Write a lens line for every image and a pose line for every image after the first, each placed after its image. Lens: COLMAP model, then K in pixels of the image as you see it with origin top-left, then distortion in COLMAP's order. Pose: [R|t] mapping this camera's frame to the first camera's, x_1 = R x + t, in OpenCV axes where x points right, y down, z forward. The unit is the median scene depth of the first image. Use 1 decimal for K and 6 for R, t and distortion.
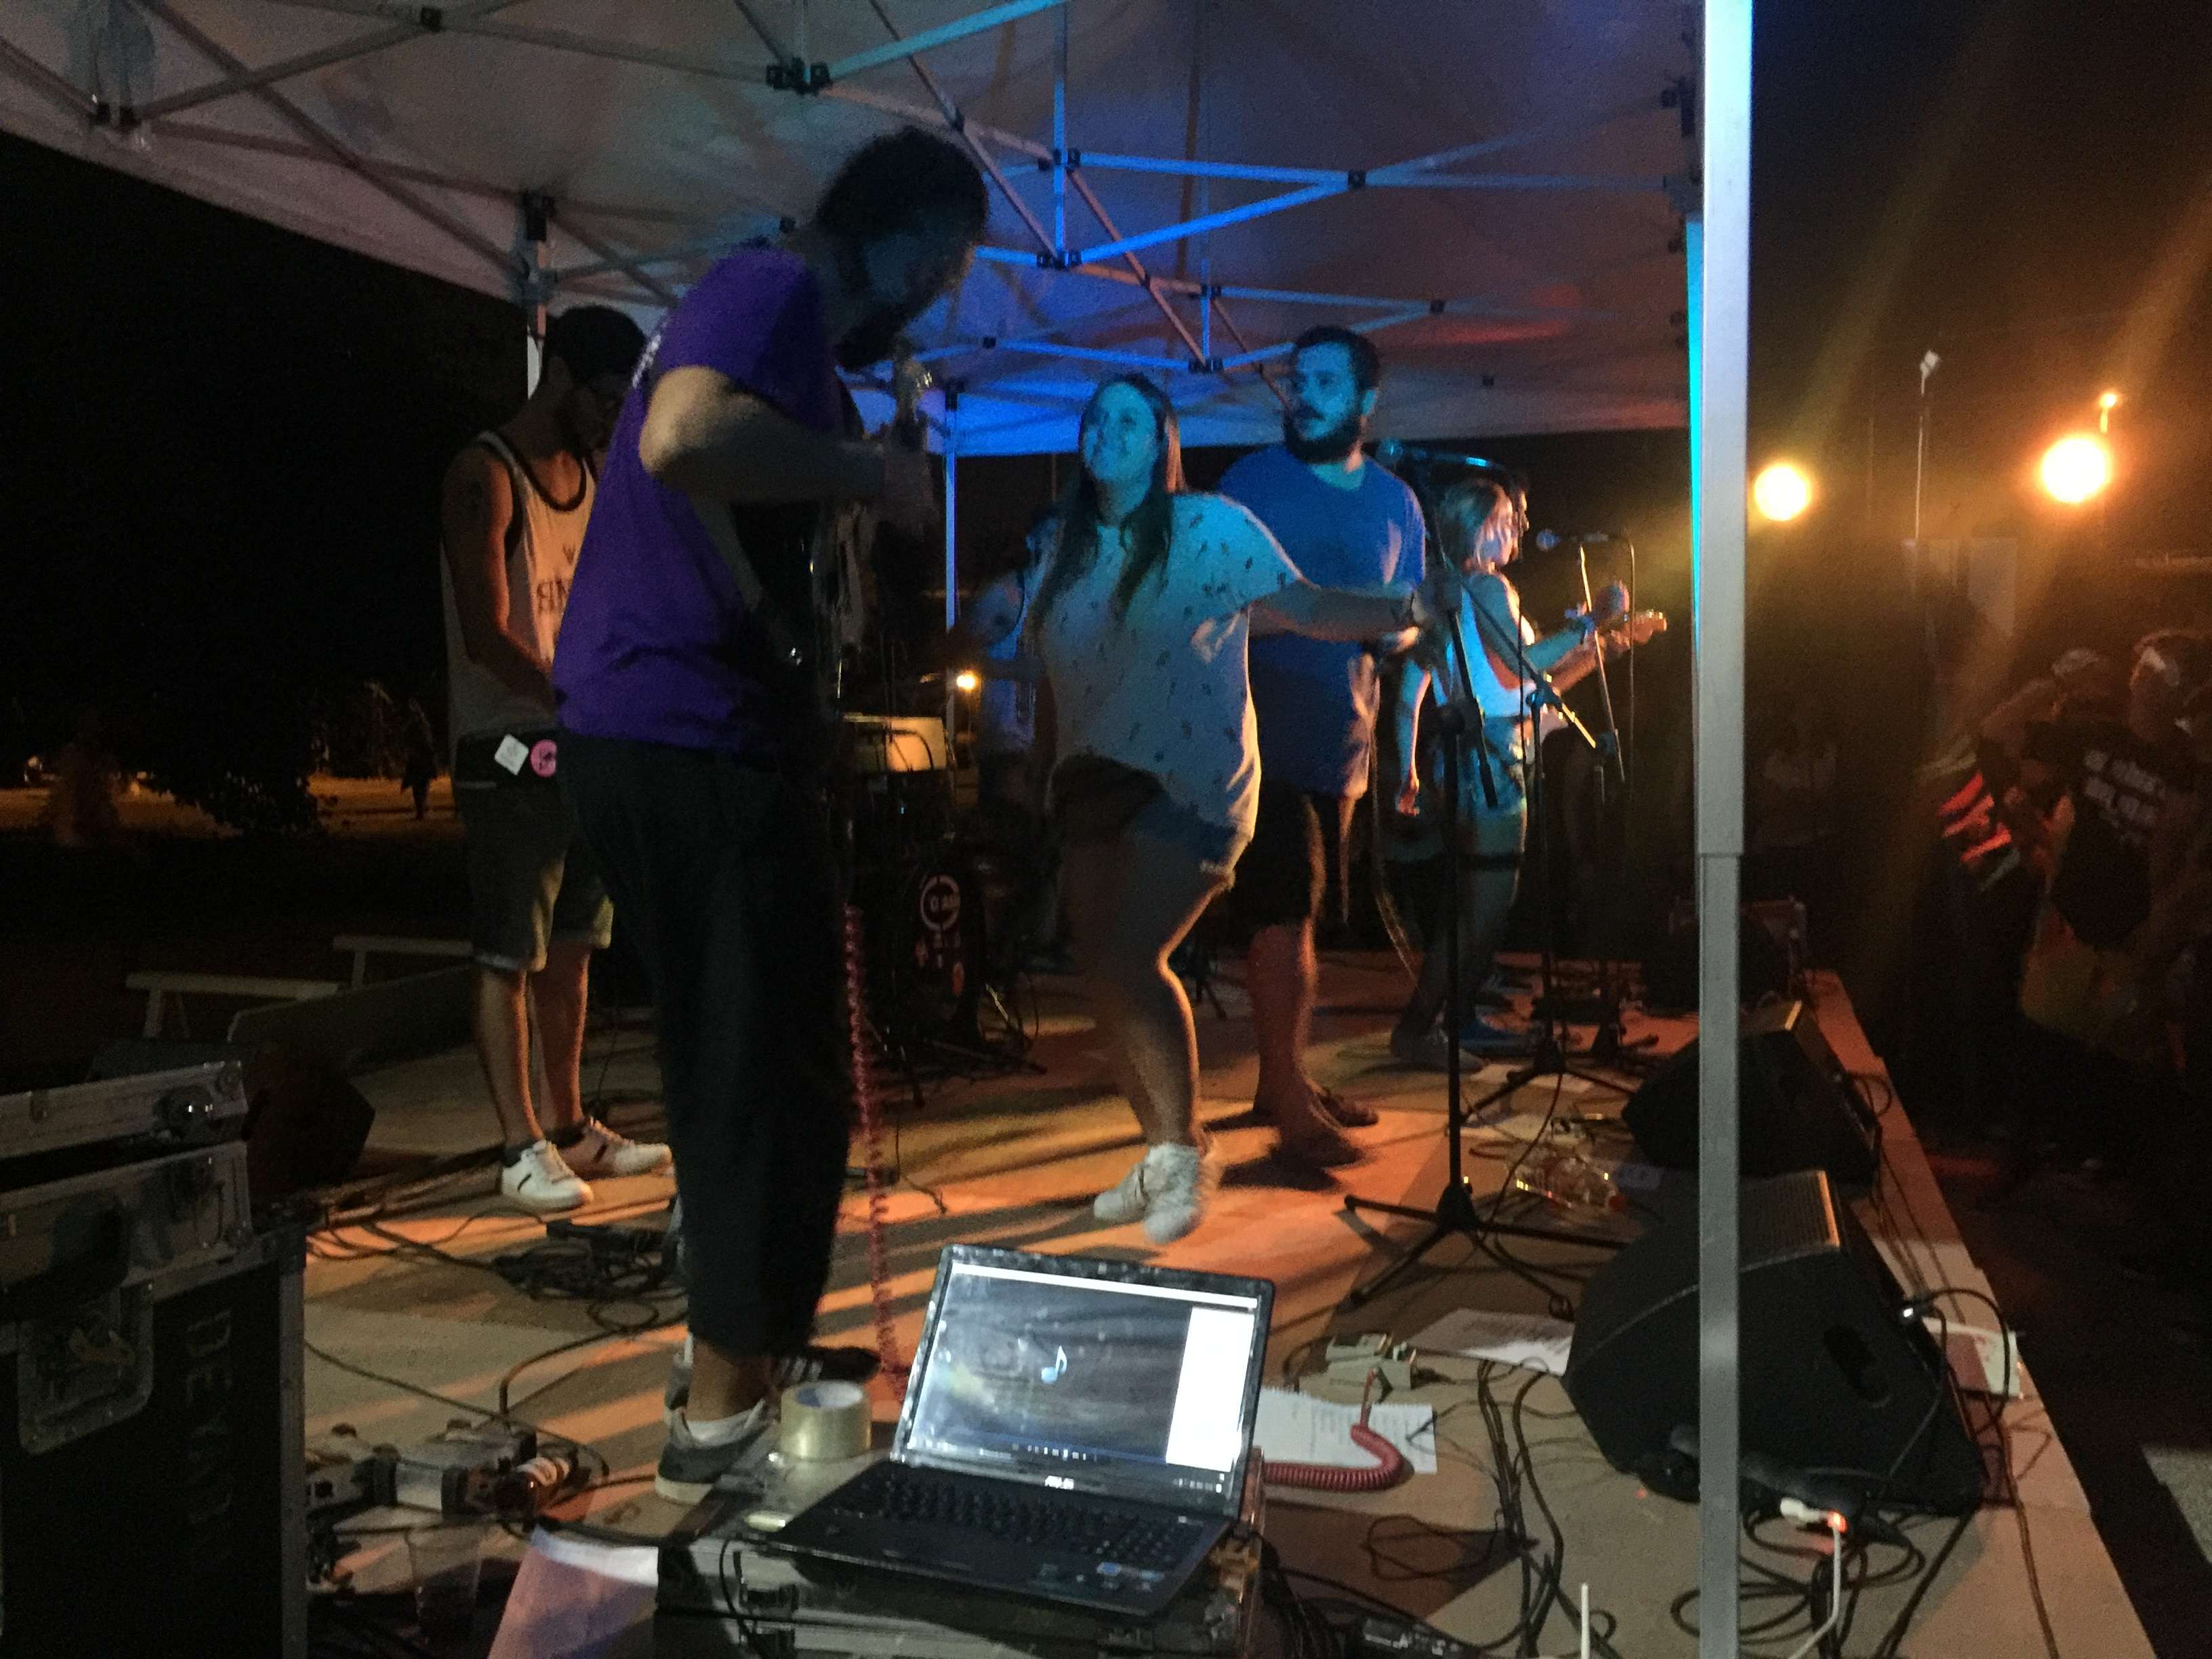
lens RADIAL K [[1879.8, 0, 1093.7], [0, 1879.8, 837.6], [0, 0, 1]] dist [0.053267, -0.073359]
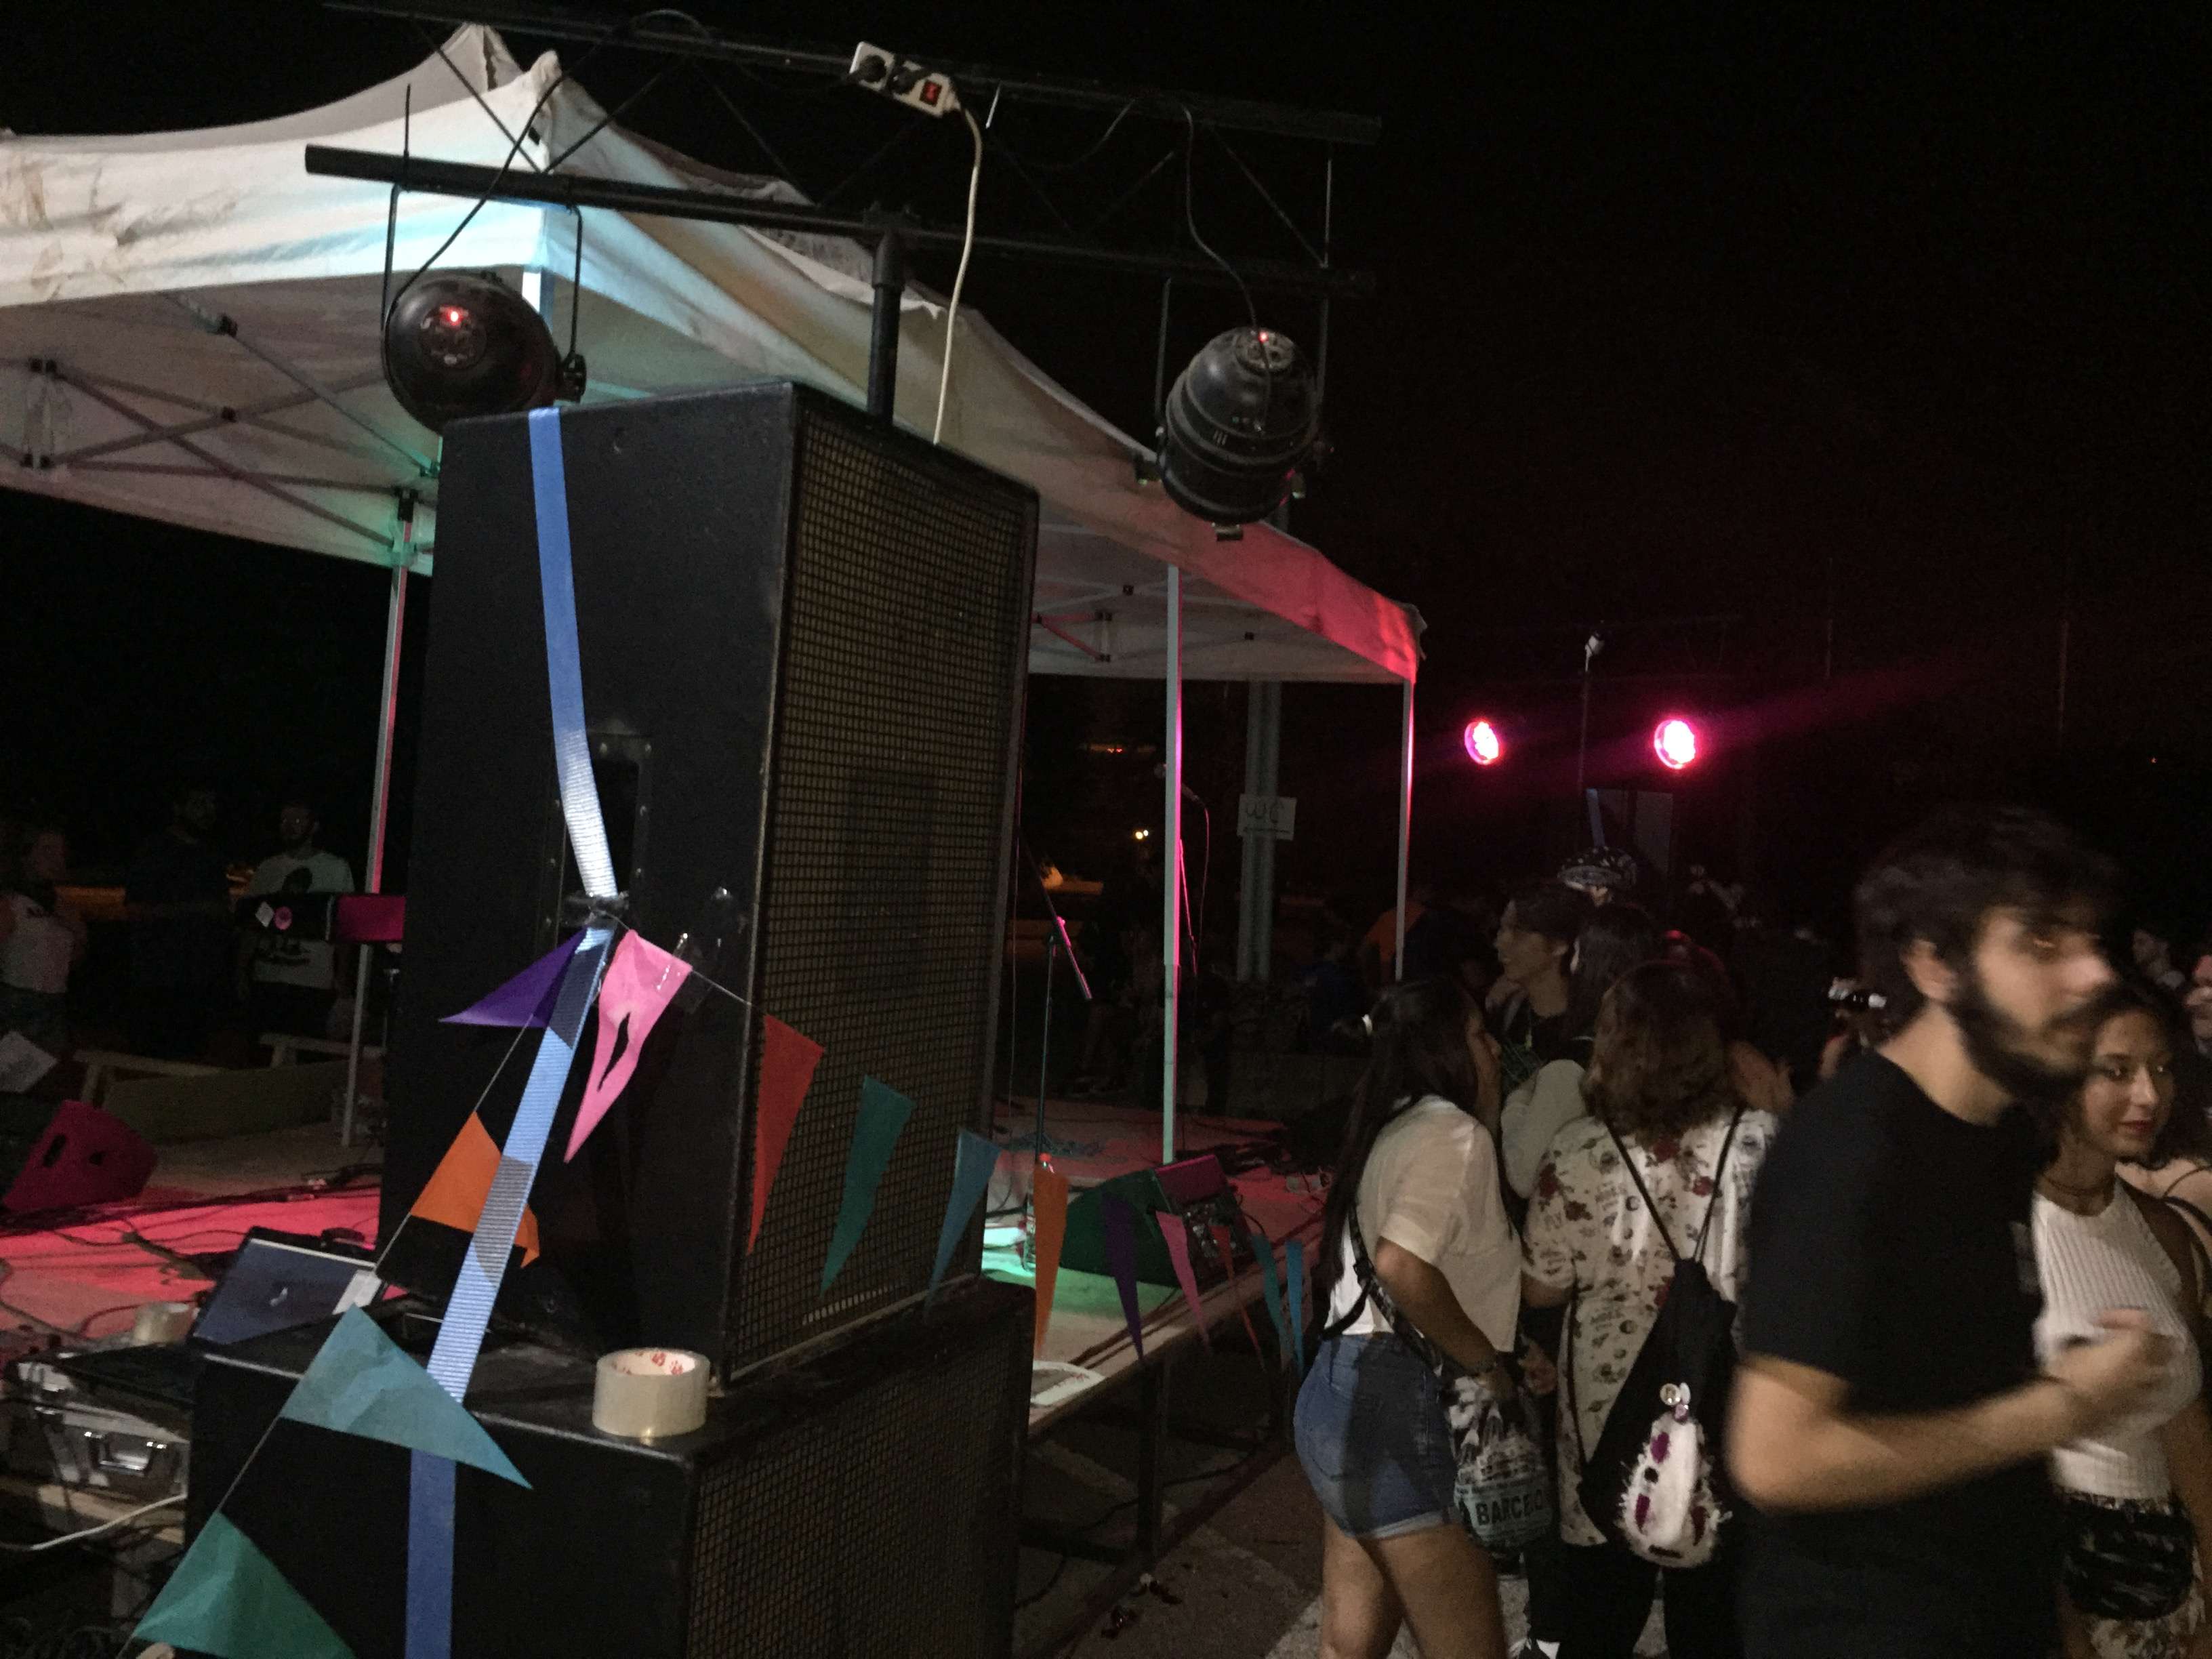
lens RADIAL K [[1869.1, 0, 1104.8], [0, 1869.1, 829.4], [0, 0, 1]] dist [0.003196, 0.005802]
pose [[0.994876, 0.060809, -0.080766, 0.803962], [-0.067396, 0.994391, -0.081507, -0.056198], [0.075357, 0.086532, 0.993395, -0.655991]]
